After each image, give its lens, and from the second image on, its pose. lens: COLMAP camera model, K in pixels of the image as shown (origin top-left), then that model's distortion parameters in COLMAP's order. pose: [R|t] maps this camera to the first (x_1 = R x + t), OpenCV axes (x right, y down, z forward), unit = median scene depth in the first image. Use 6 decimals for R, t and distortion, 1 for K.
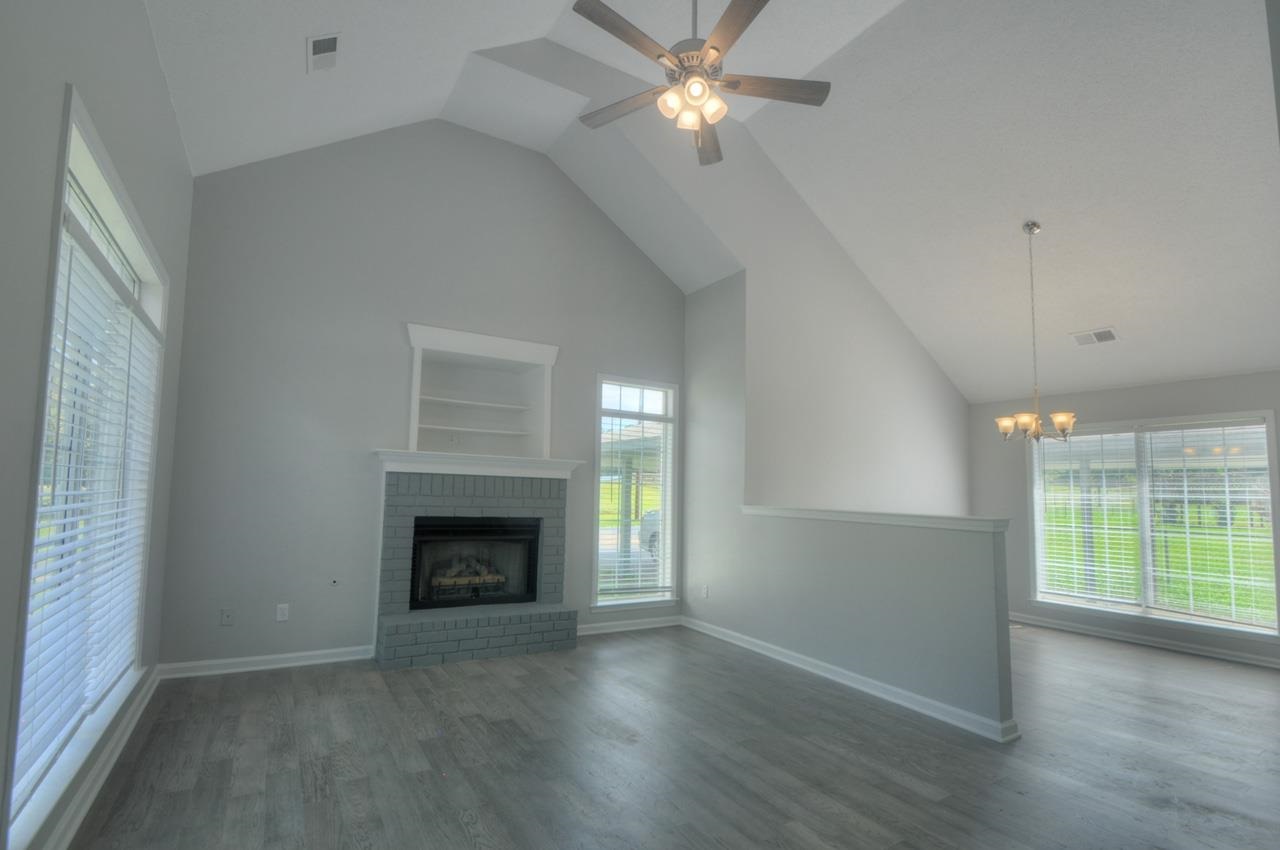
lens RADIAL K [[608.8, 0, 631.6], [0, 608.8, 432.7], [0, 0, 1]] dist [0.014955, -0.020331]
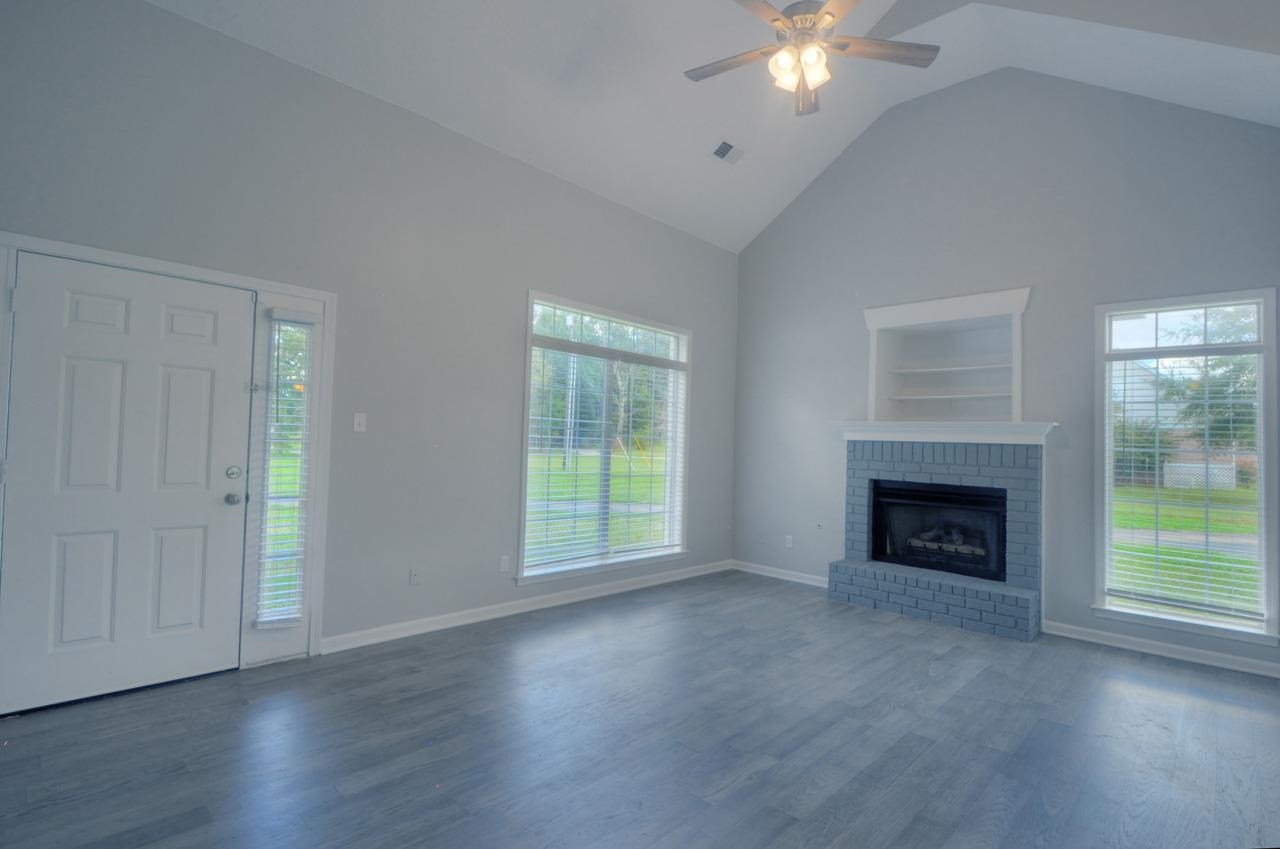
lens RADIAL K [[608.8, 0, 631.6], [0, 608.8, 432.2], [0, 0, 1]] dist [0.014955, -0.020331]
pose [[0.255396, -0.038238, -0.966080, 0.576859], [0.066656, 0.997536, -0.021862, 0.039871], [0.964536, -0.058812, 0.257316, 0.248467]]
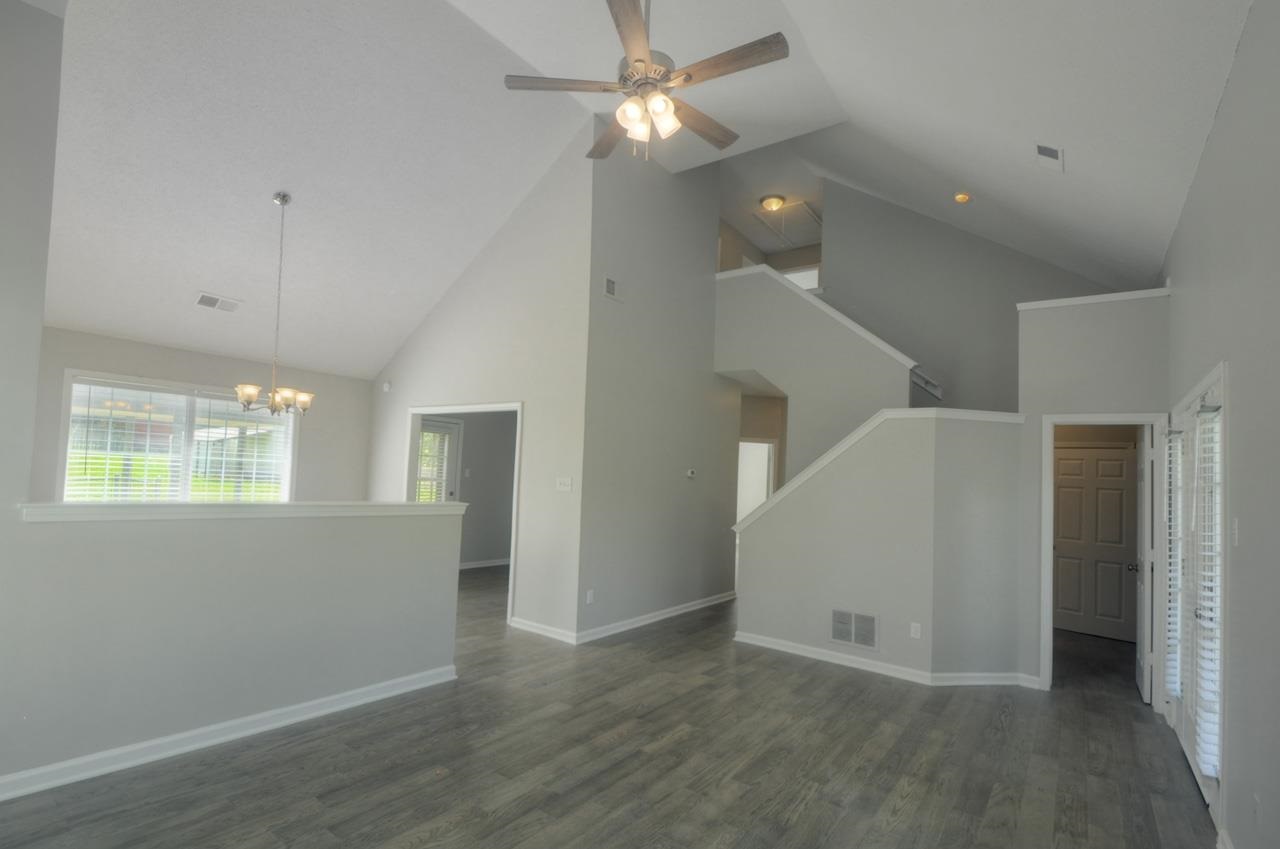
lens RADIAL K [[544.6, 0, 638.2], [0, 544.6, 451.4], [0, 0, 1]] dist [-0.002897, -0.000445]
pose [[-0.371114, 0.006158, 0.928567, -0.410538], [-0.145323, 0.987271, -0.064627, 0.024846], [-0.917145, -0.158927, -0.365495, 0.734329]]
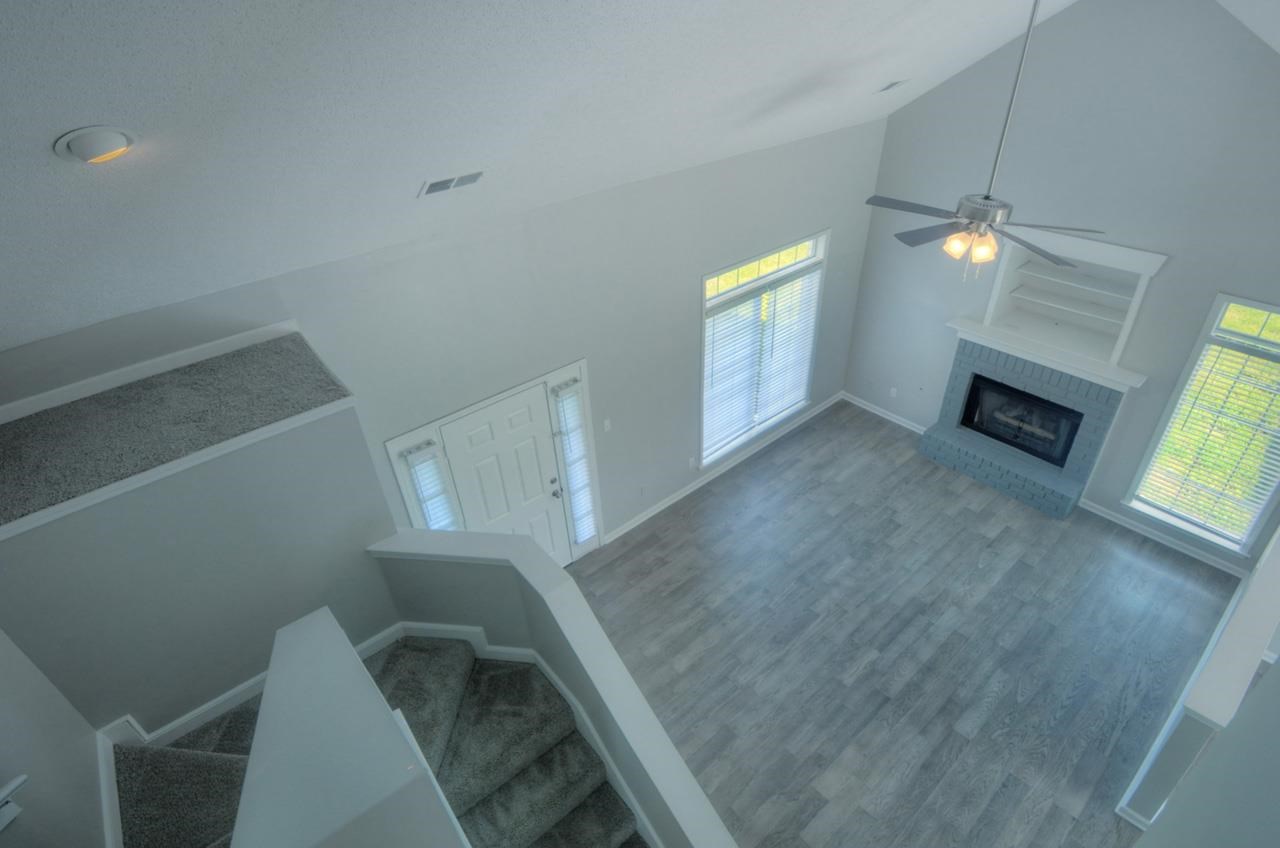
lens RADIAL K [[669.5, 0, 610.2], [0, 669.5, 381.8], [0, 0, 1]] dist [0.031372, -0.001382]
pose [[0.162498, 0.478170, -0.863104, 0.766392], [0.124926, 0.857720, 0.498708, -0.645769], [0.978769, -0.188863, 0.079641, 0.054568]]
